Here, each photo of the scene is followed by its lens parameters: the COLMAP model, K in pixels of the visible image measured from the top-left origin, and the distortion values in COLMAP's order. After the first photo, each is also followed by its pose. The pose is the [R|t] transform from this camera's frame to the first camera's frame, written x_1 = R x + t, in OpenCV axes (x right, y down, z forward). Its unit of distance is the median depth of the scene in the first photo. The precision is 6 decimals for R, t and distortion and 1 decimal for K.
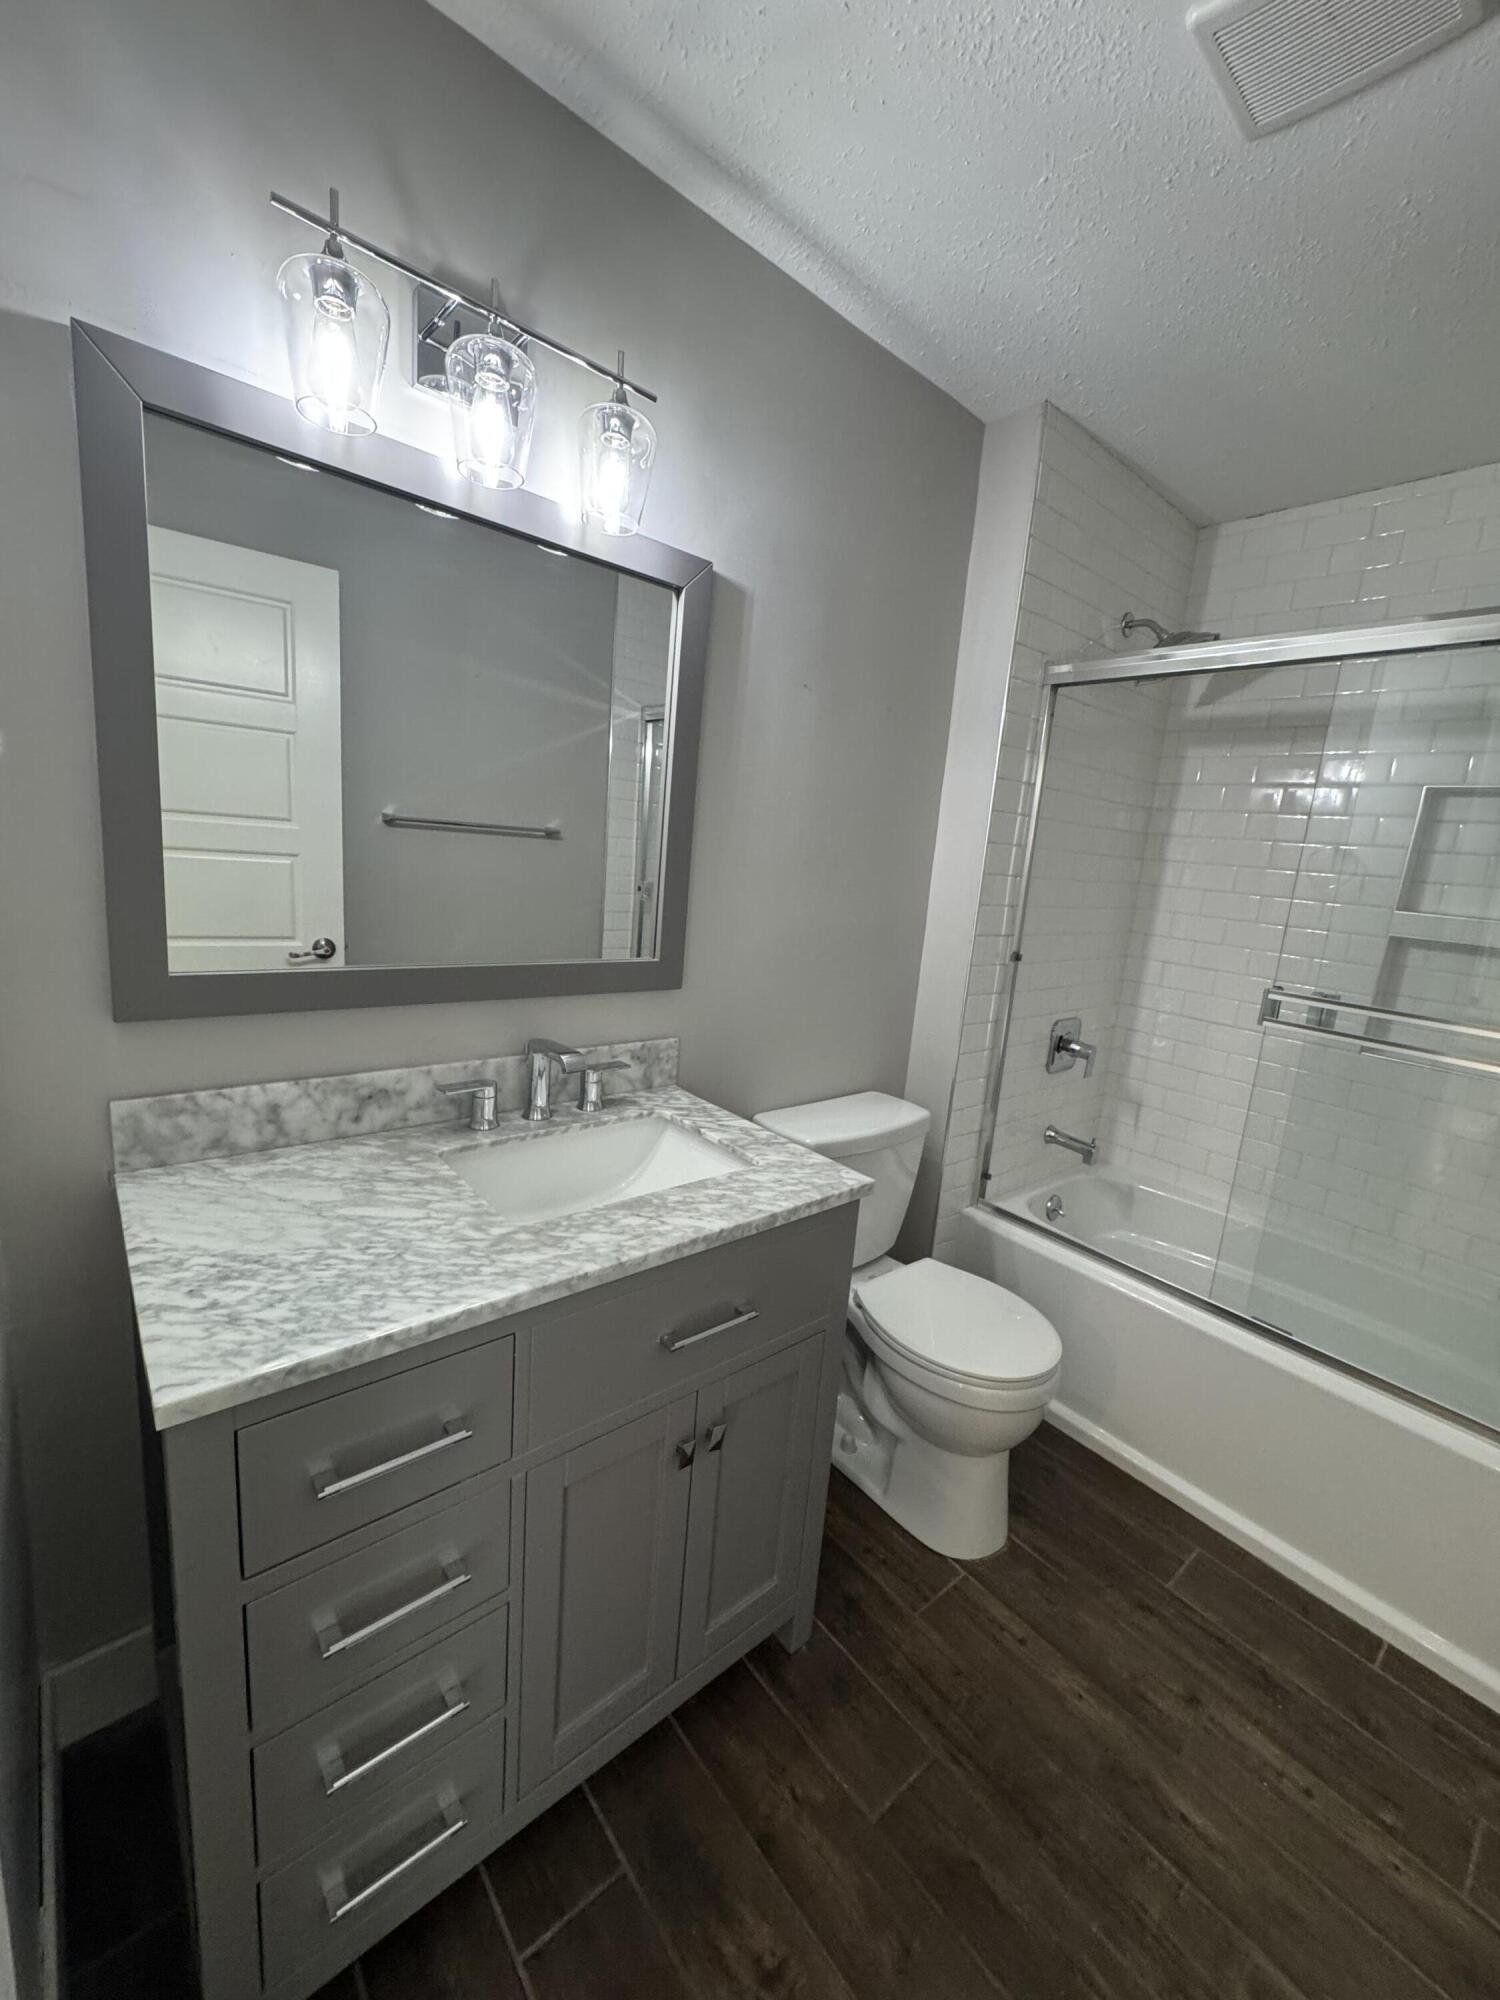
lens RADIAL K [[795.5, 0, 752.5], [0, 795.5, 1000.0], [0, 0, 1]] dist [-0.005520, 0.000662]
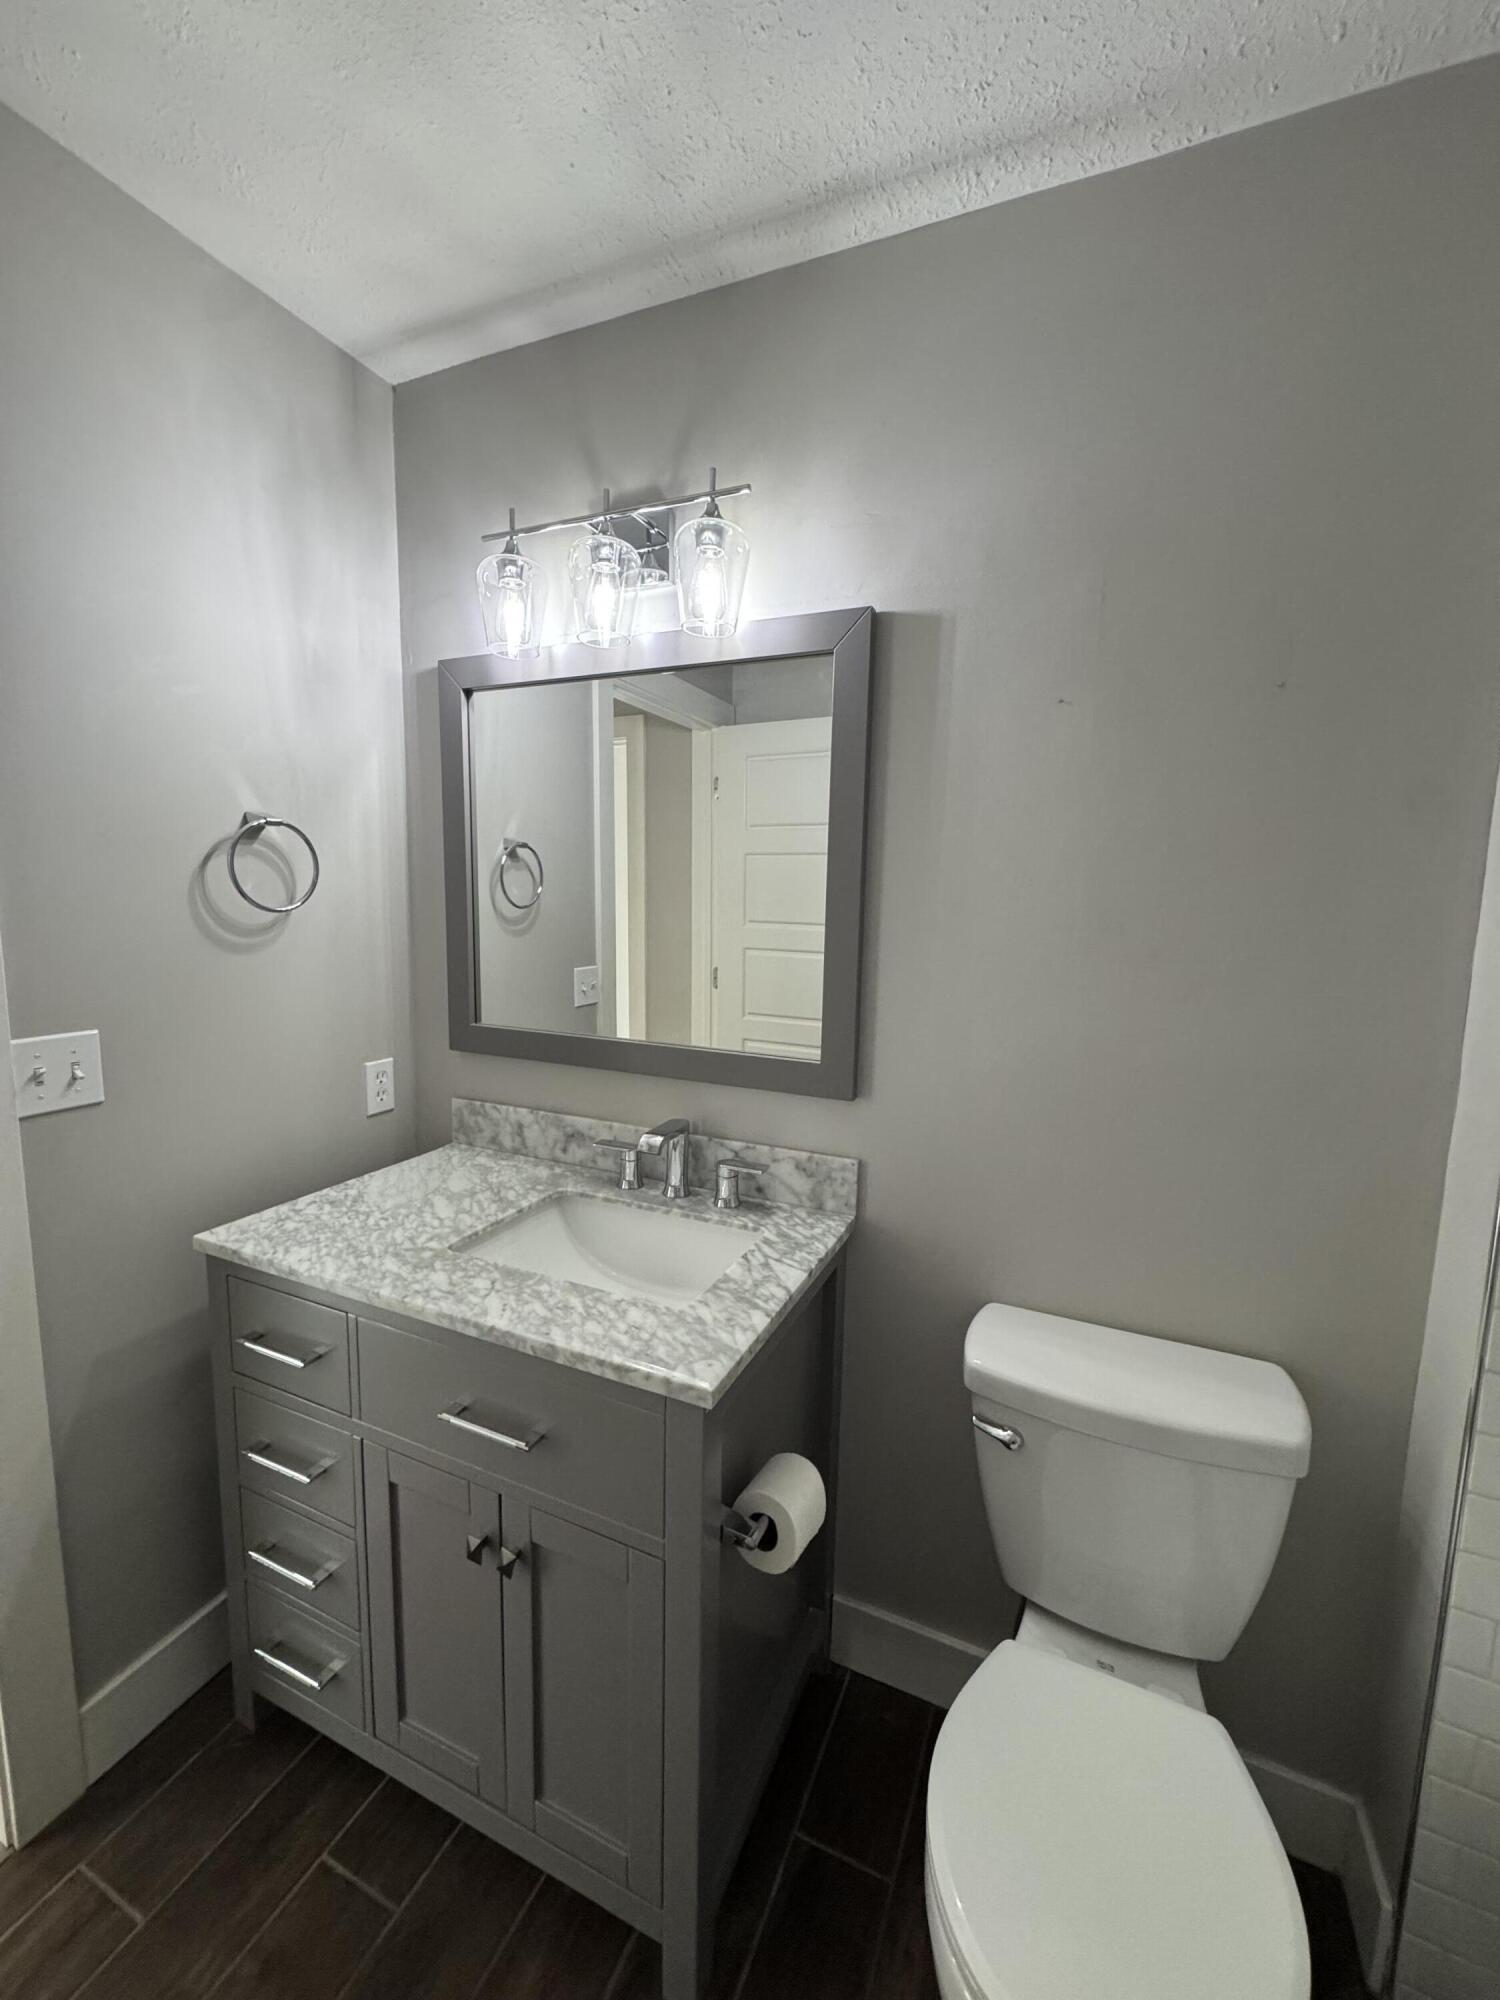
lens RADIAL K [[795.5, 0, 751.0], [0, 795.5, 998.3], [0, 0, 1]] dist [-0.005520, 0.000662]
pose [[0.429750, 0.037557, -0.902167, 0.845843], [-0.154728, 0.987419, -0.032599, -0.105842], [0.889592, 0.153600, 0.430154, 0.722147]]
